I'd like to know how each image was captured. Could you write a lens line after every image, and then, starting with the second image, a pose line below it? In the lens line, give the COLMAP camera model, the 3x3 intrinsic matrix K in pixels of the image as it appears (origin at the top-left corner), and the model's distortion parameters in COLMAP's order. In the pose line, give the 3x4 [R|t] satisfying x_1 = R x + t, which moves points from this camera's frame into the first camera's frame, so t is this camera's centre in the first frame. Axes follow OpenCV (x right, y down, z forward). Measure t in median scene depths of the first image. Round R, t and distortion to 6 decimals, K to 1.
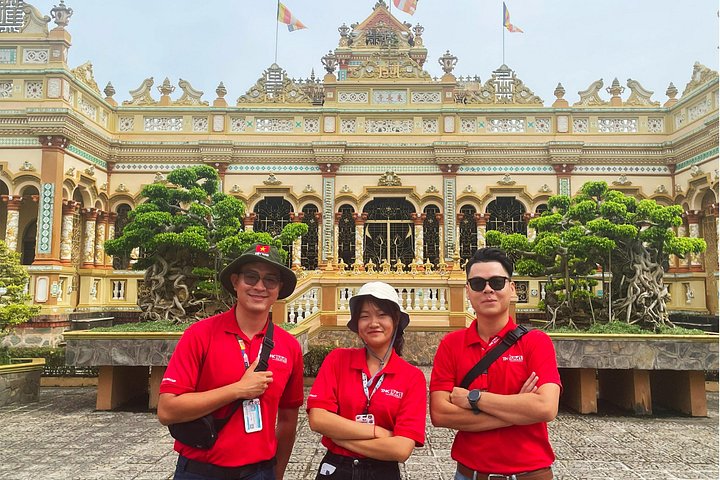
lens RADIAL K [[638.3, 0, 359.9], [0, 638.3, 219.6], [0, 0, 1]] dist [0.088386, -0.132952]
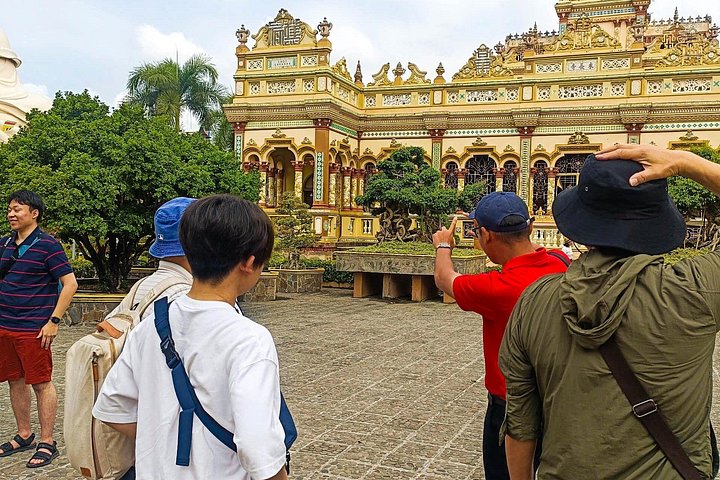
lens RADIAL K [[679.9, 0, 360.0], [0, 679.9, 227.7], [0, 0, 1]] dist [0.046554, 0.005618]
pose [[0.930467, 0.019718, -0.365844, 0.135910], [0.020262, 0.994253, 0.105120, -0.039743], [0.365815, -0.105223, 0.924720, -0.329721]]
